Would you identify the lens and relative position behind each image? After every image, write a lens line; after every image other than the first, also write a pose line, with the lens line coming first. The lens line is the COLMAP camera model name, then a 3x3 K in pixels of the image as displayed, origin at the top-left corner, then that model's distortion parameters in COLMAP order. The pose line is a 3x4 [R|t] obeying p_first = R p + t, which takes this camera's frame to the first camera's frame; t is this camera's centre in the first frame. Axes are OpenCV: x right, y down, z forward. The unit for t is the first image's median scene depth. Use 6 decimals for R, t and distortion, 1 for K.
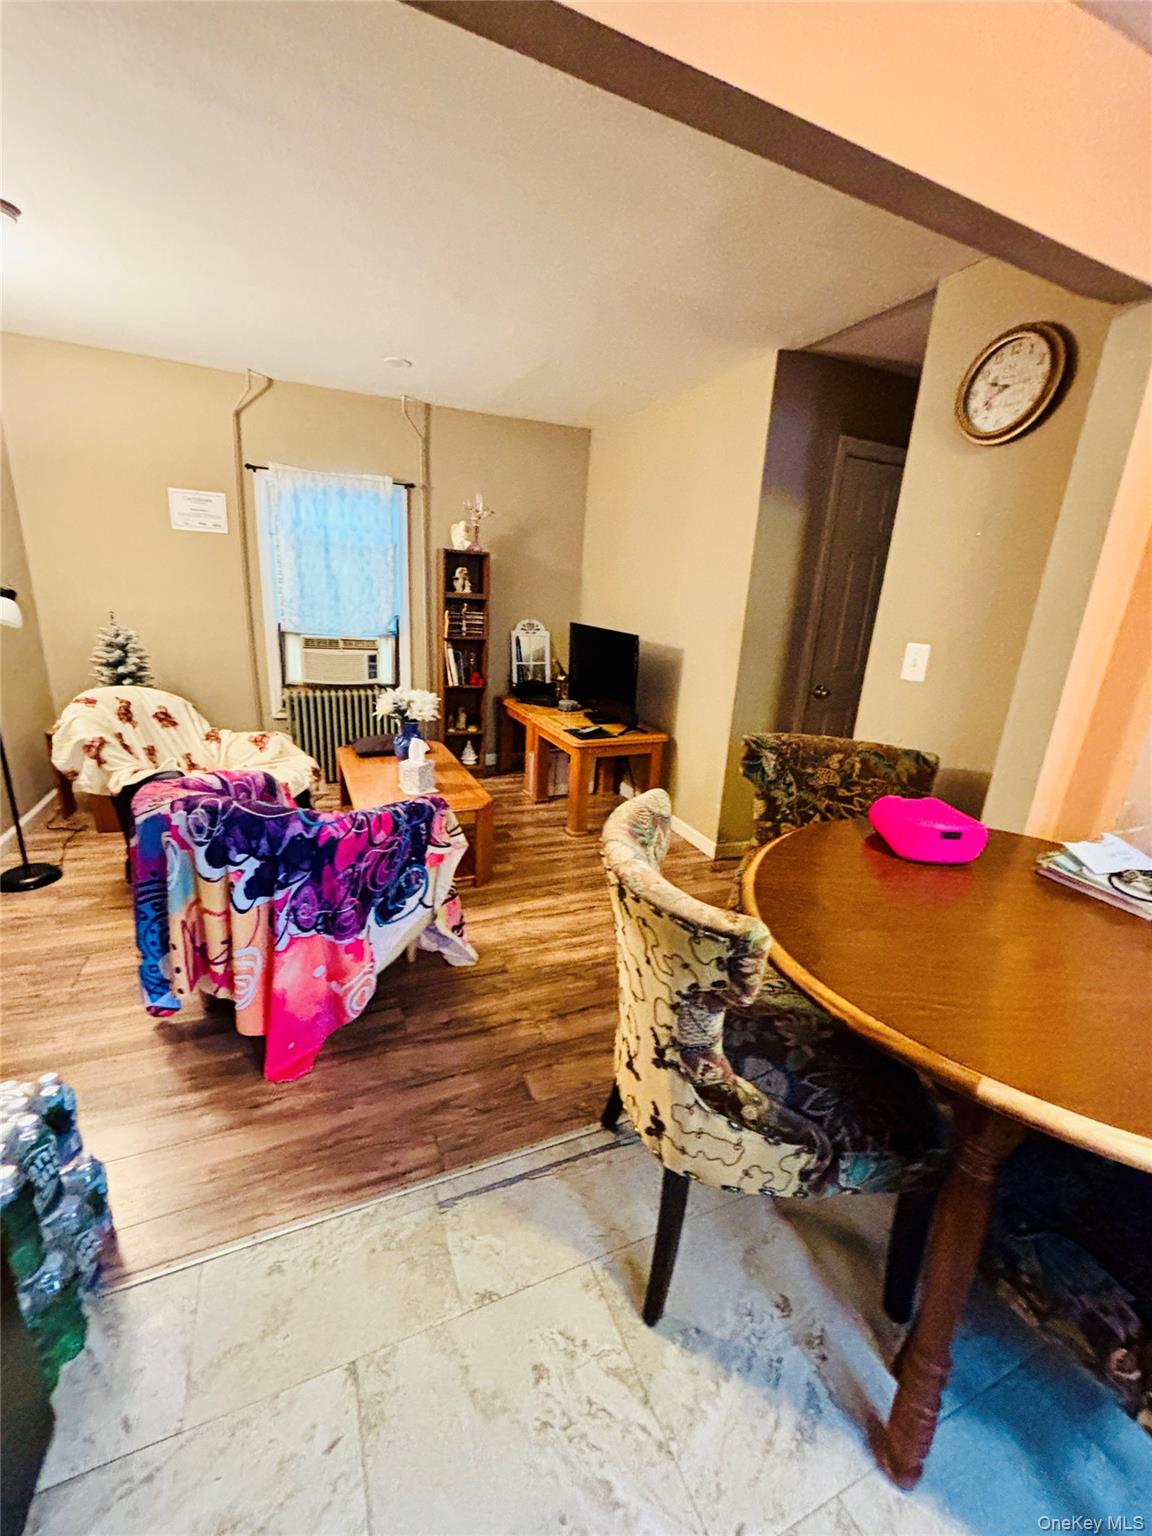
lens RADIAL K [[624.4, 0, 575.7], [0, 624.4, 766.2], [0, 0, 1]] dist [0.000625, -0.000270]
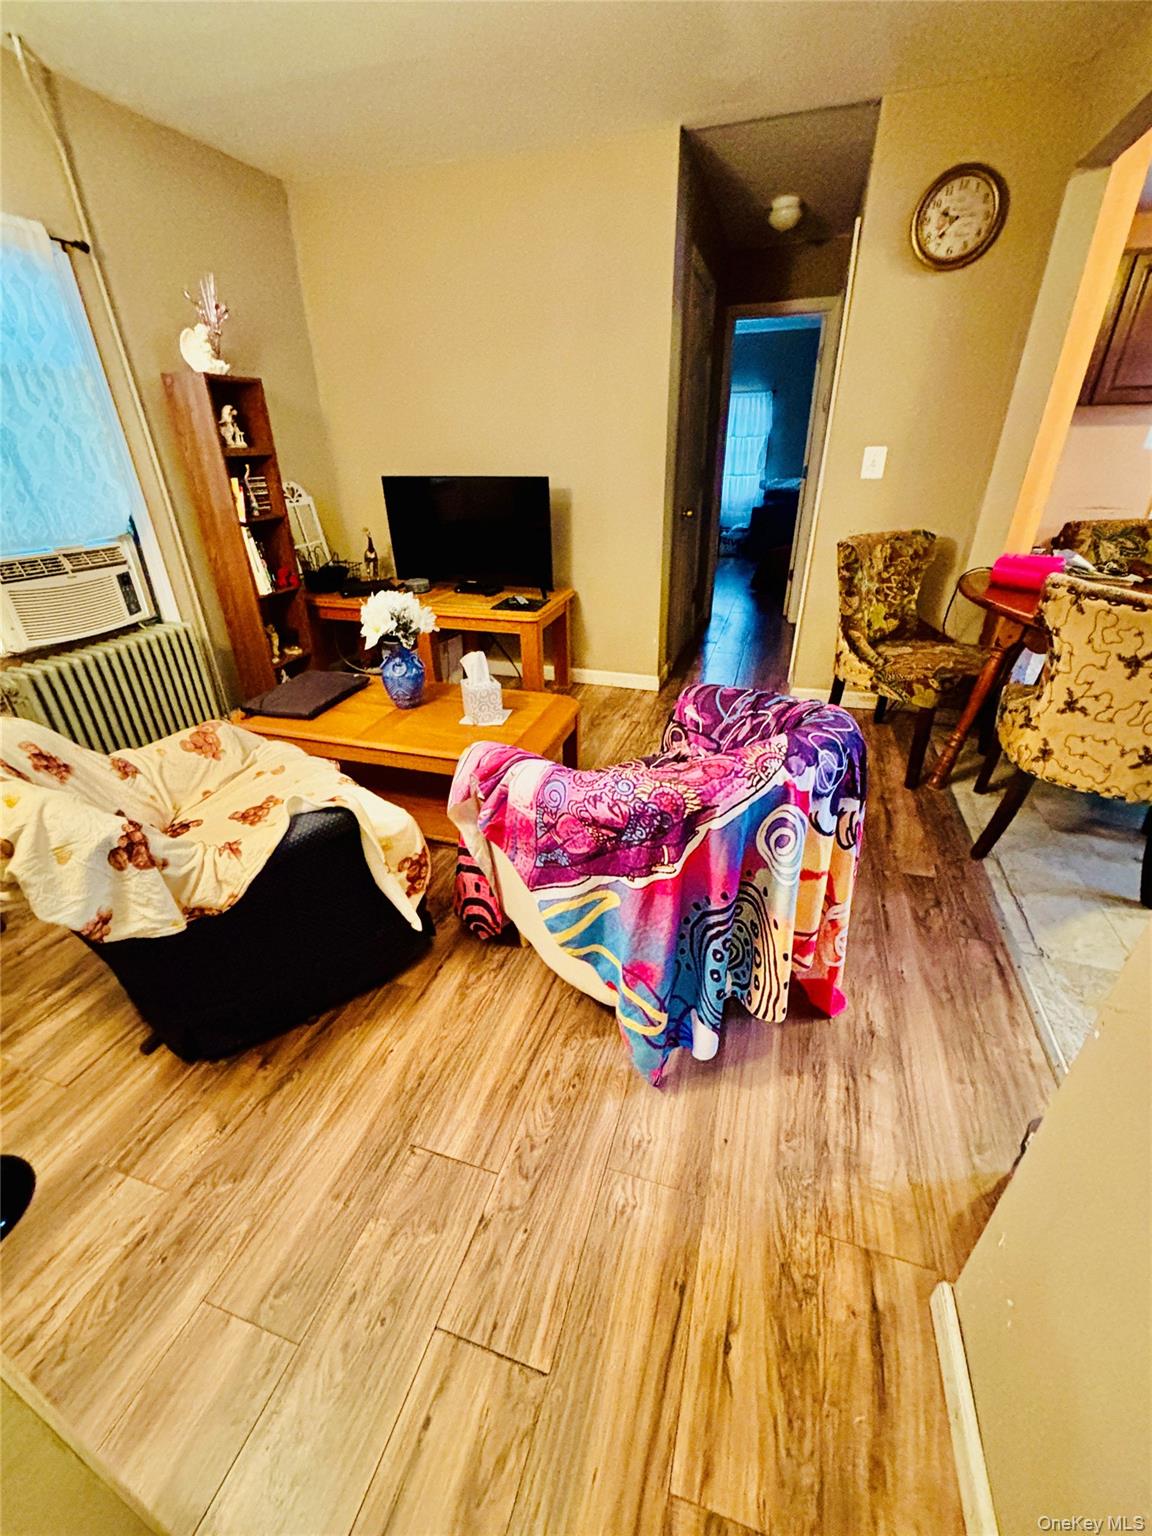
lens RADIAL K [[624.4, 0, 578.2], [0, 624.4, 763.6], [0, 0, 1]] dist [0.000625, -0.000270]
pose [[0.661607, -0.403743, 0.631876, -0.558427], [0.259756, 0.913896, 0.311964, -0.098293], [-0.703422, -0.042264, 0.709515, 0.307806]]
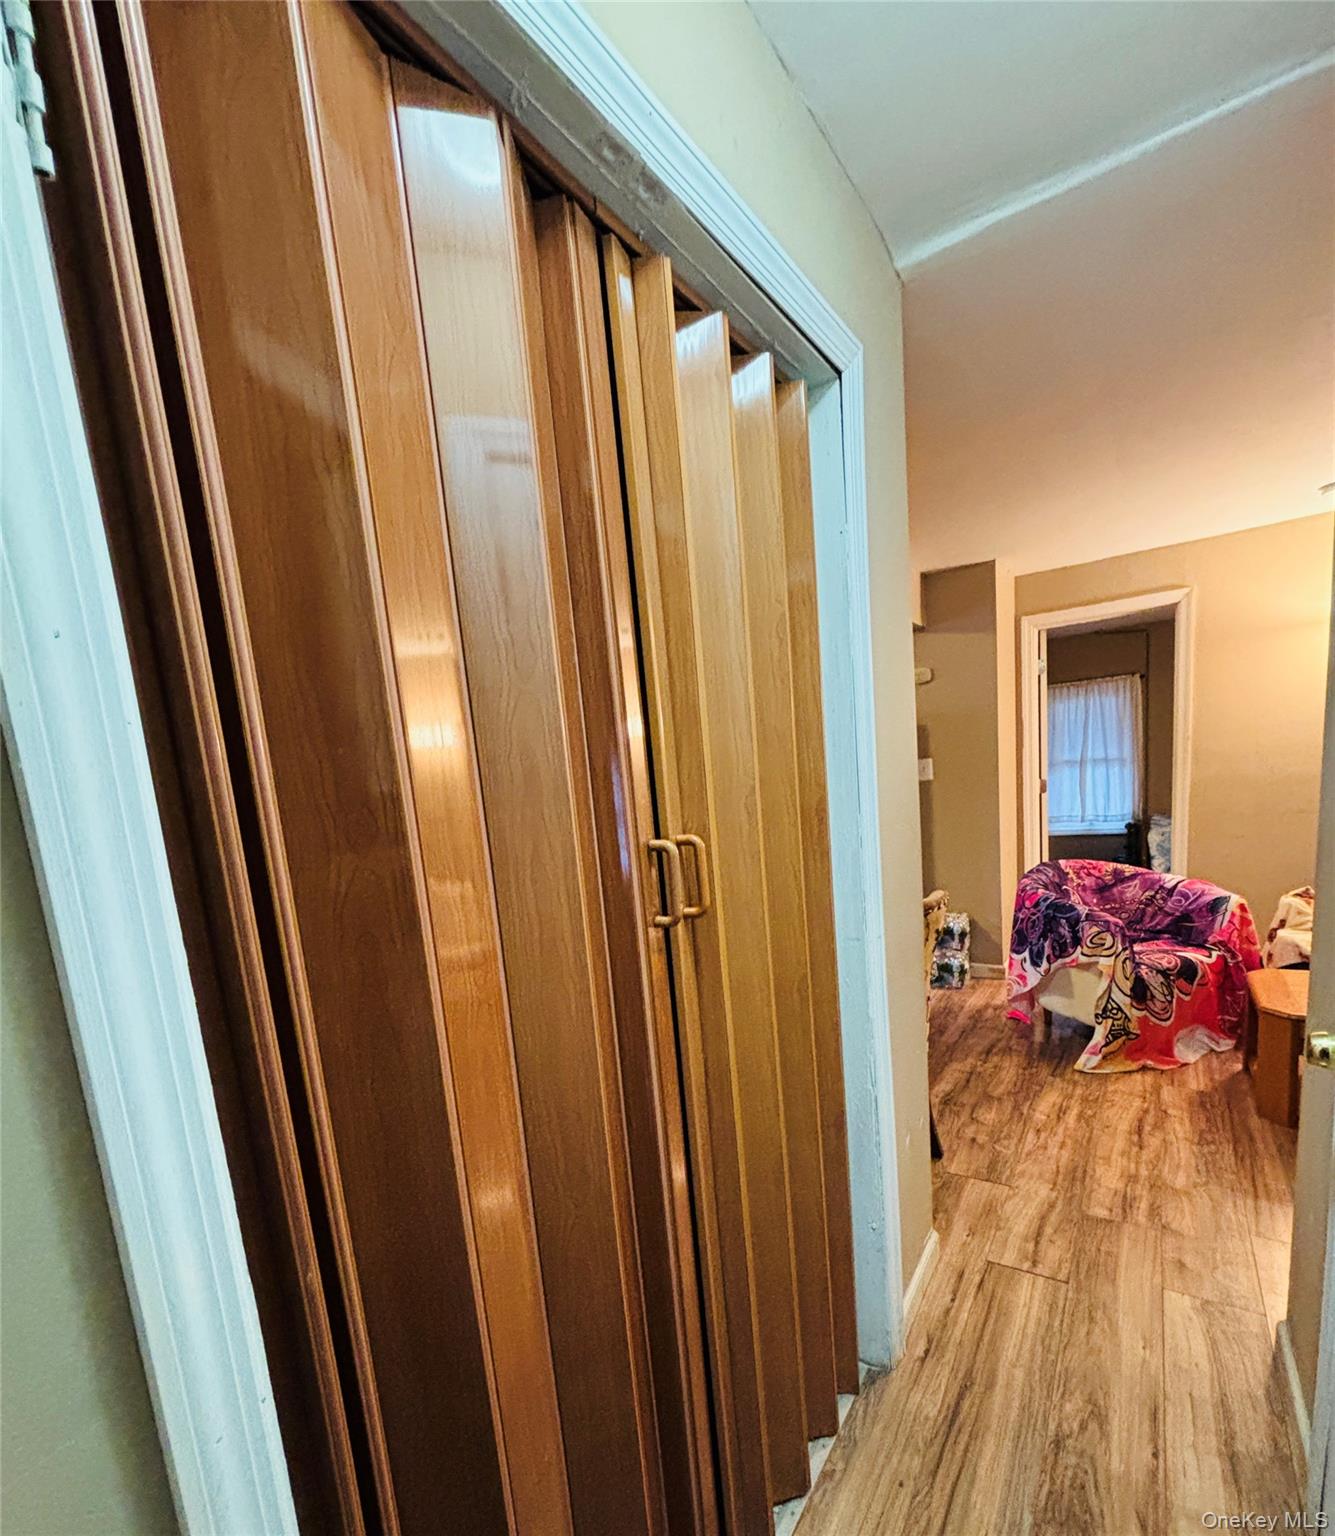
lens RADIAL K [[724.7, 0, 664.9], [0, 724.7, 885.0], [0, 0, 1]] dist [-0.011875, 0.000918]
pose [[-0.845973, 0.089977, -0.525580, 0.729419], [-0.113459, 0.932716, 0.342299, -0.233776], [0.521016, 0.349207, -0.778843, 0.976322]]
